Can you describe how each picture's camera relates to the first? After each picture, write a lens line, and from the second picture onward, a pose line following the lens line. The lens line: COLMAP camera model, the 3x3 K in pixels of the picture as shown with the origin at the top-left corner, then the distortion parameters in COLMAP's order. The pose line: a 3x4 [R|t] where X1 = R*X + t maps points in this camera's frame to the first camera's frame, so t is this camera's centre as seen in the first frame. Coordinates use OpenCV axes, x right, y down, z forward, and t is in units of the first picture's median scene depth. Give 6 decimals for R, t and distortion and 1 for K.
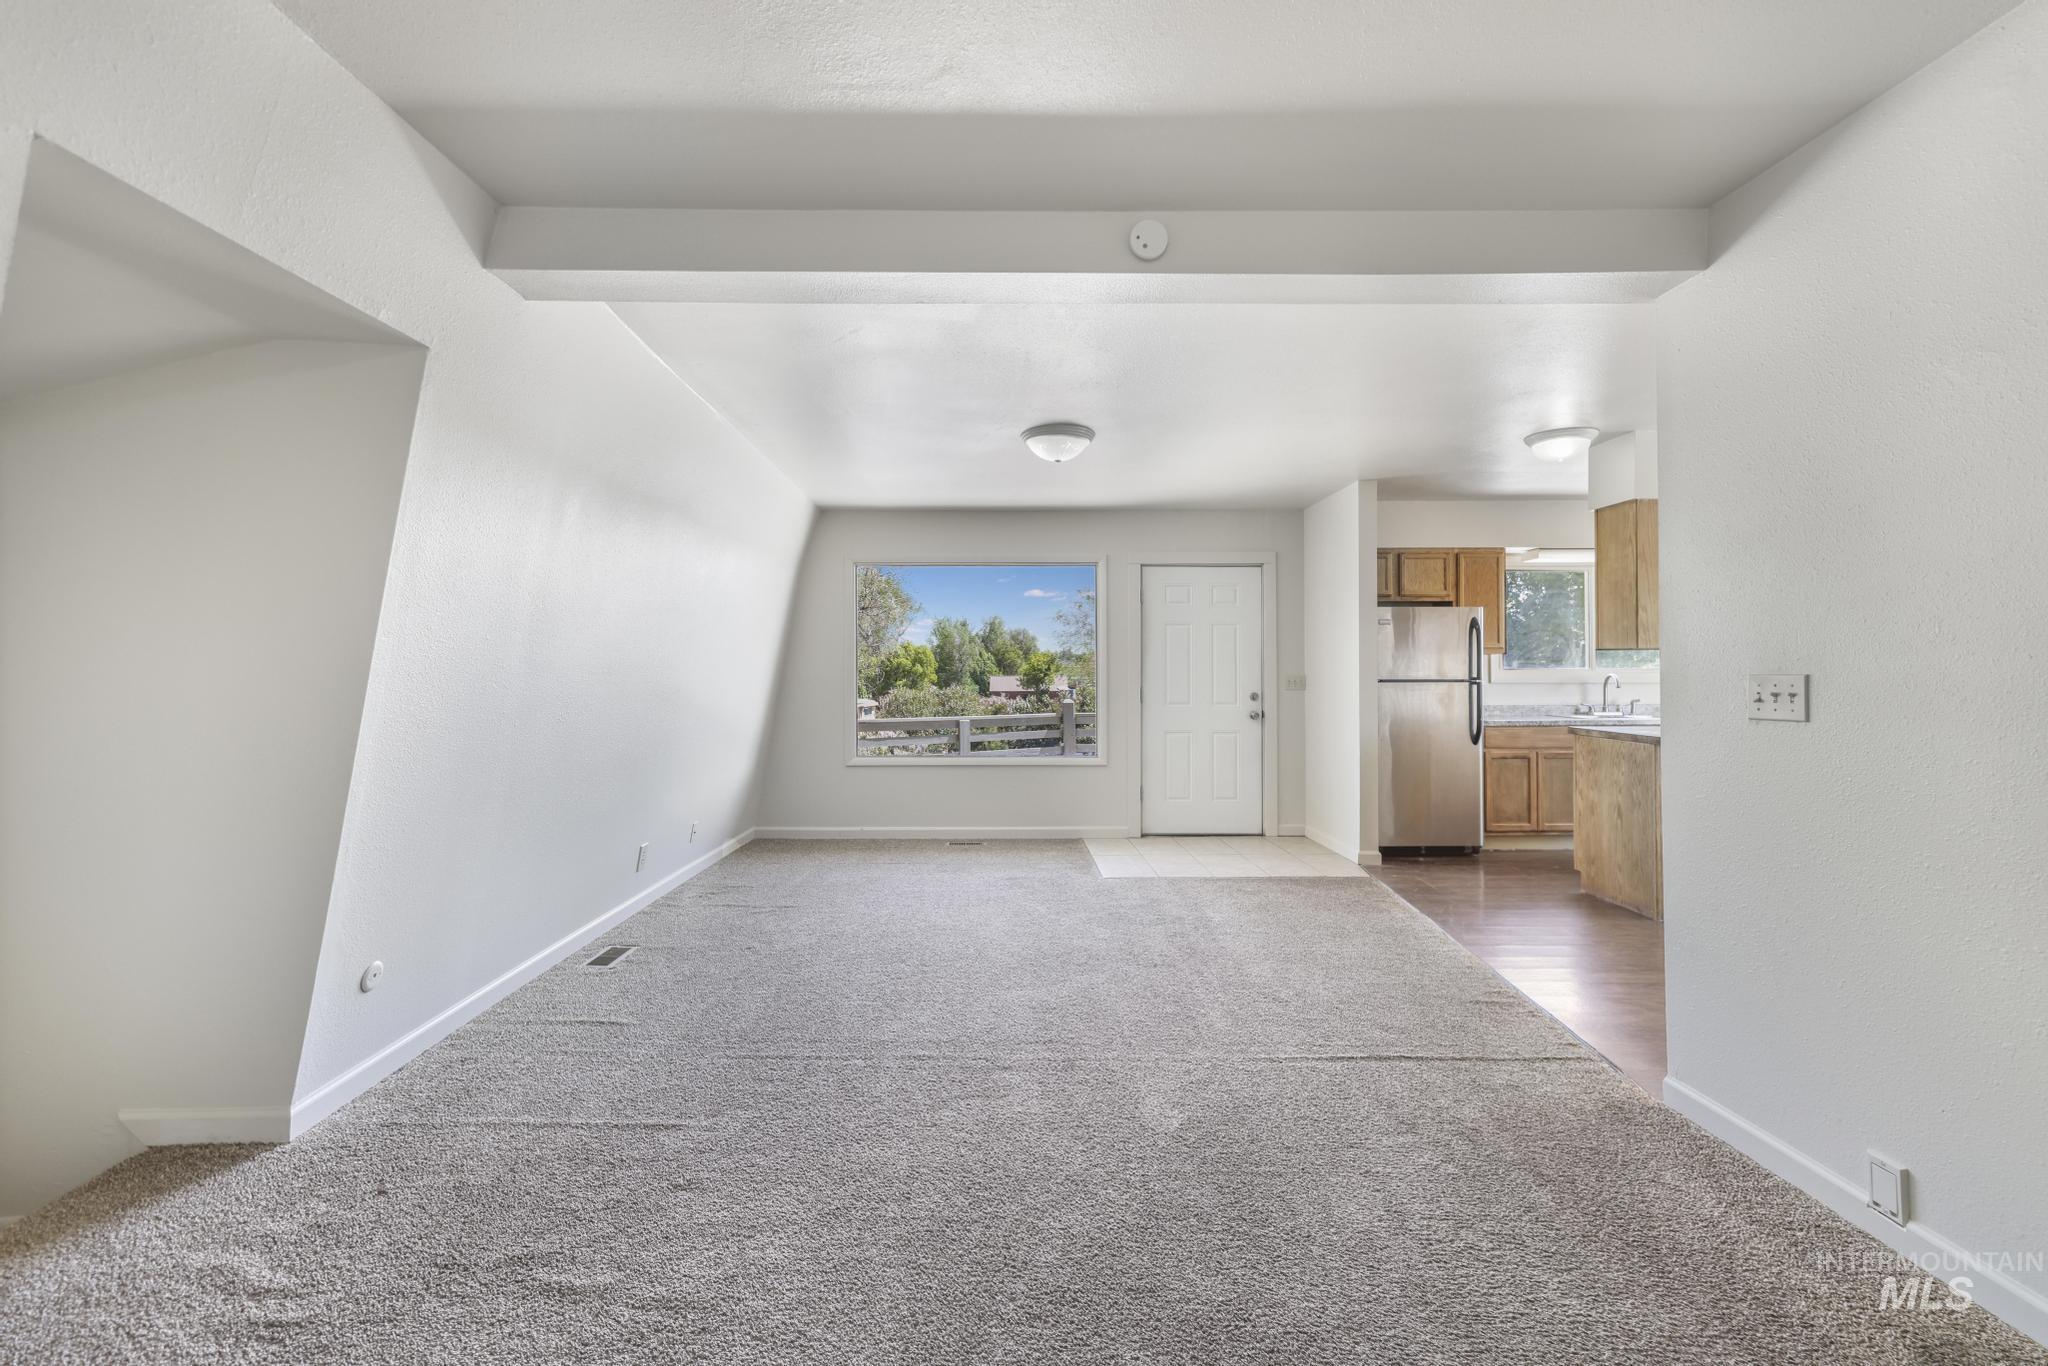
lens RADIAL K [[834.5, 0, 1024.0], [0, 834.5, 683.0], [0, 0, 1]] dist [-0.000062, 0.000042]
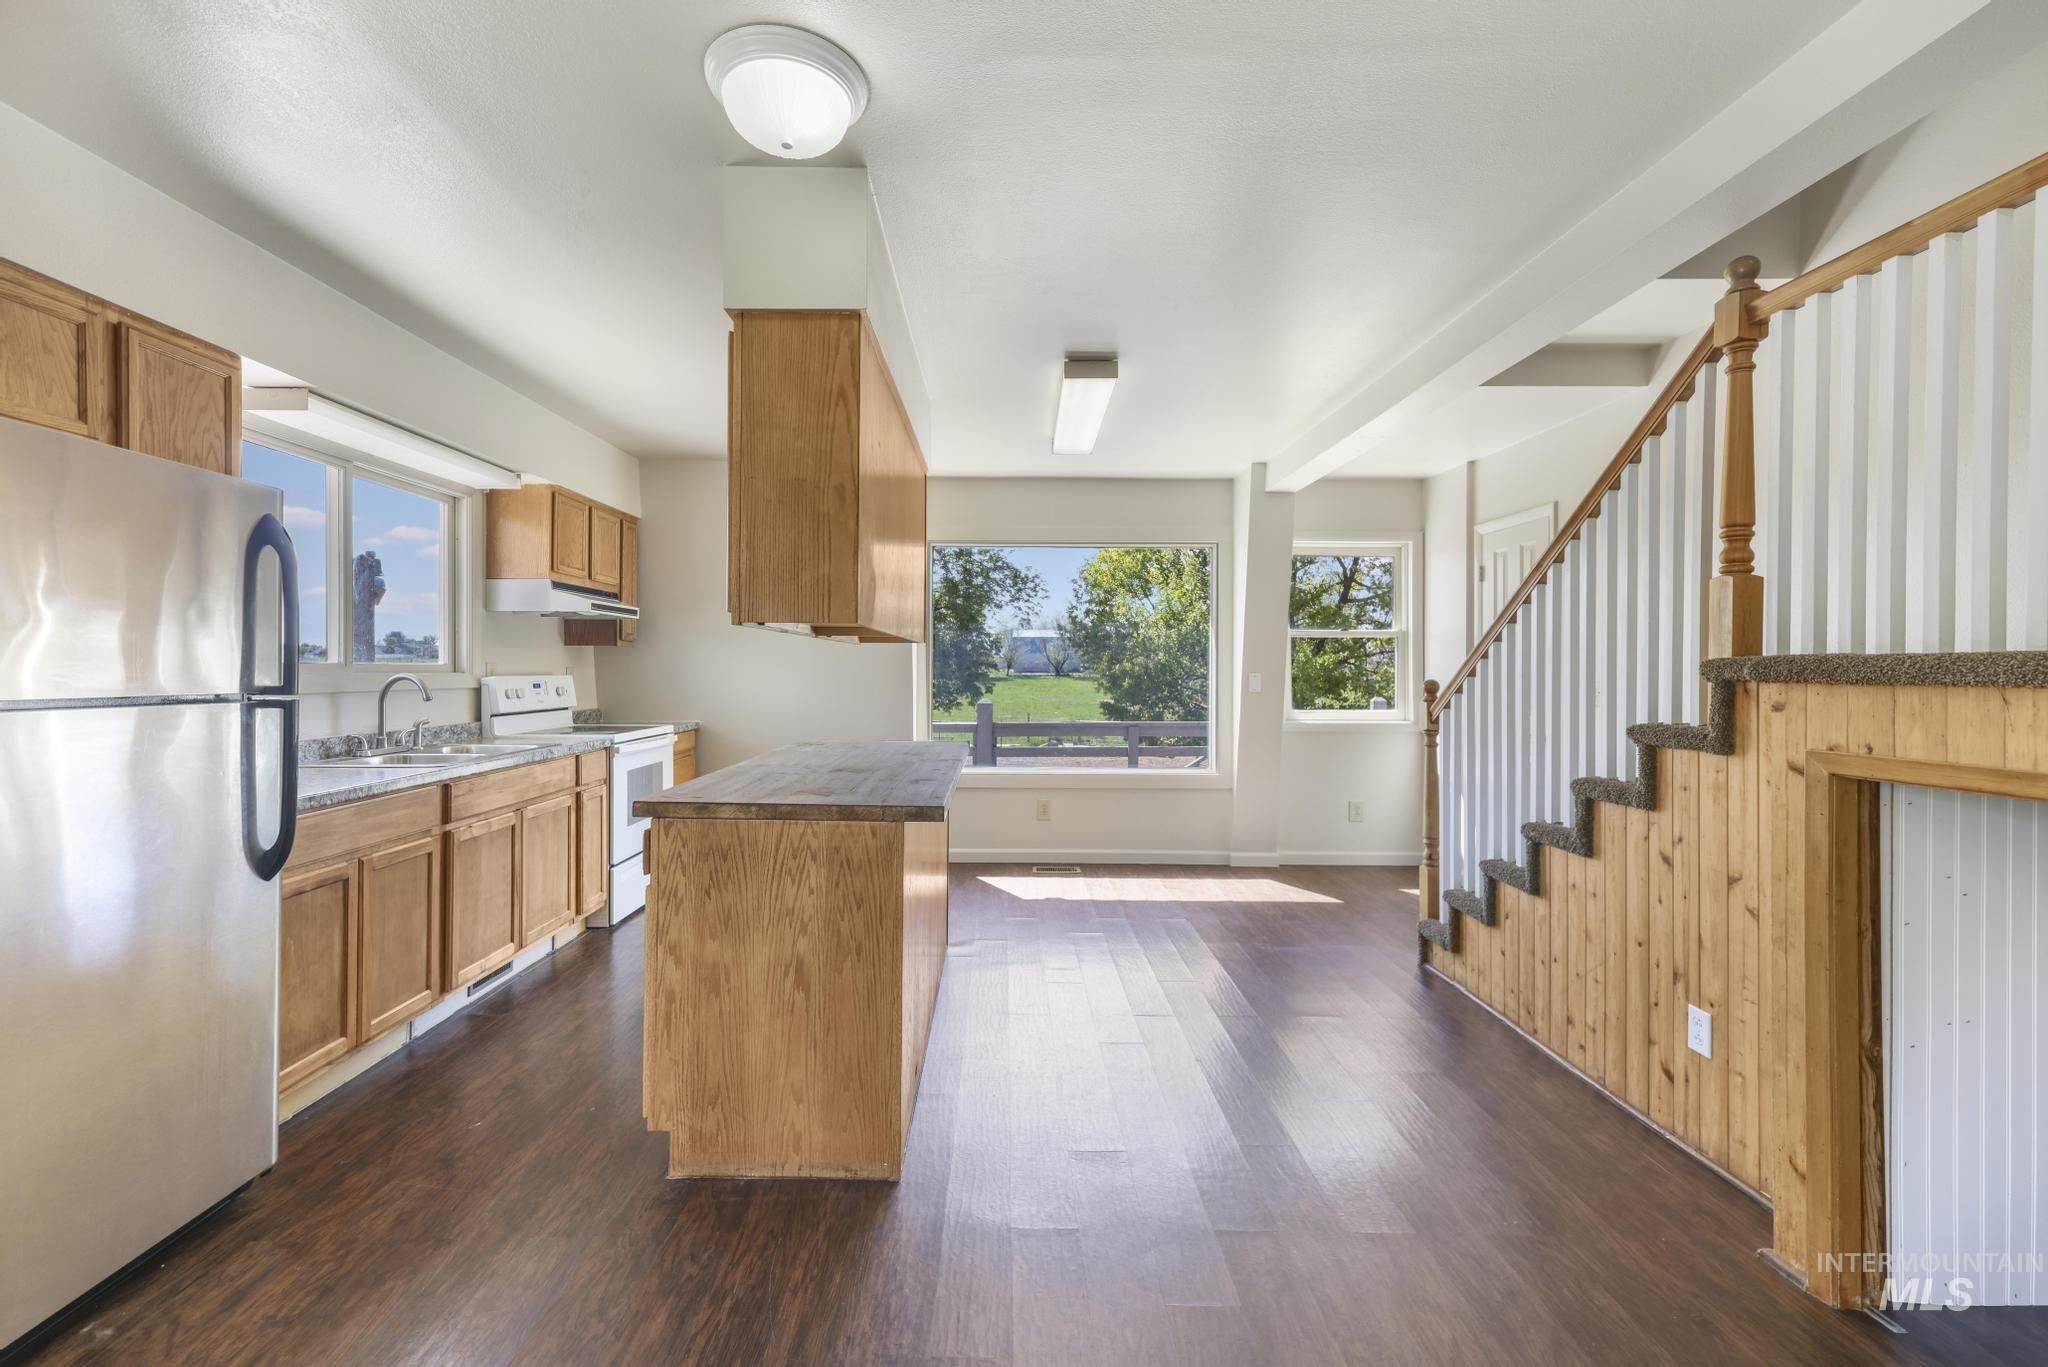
lens RADIAL K [[834.5, 0, 1024.0], [0, 834.5, 683.5], [0, 0, 1]] dist [-0.000062, 0.000042]
pose [[-0.002250, 0.000453, 0.999997, 0.188097], [0.006671, 0.999978, -0.000438, -0.006096], [-0.999975, 0.006670, -0.002253, 0.674632]]
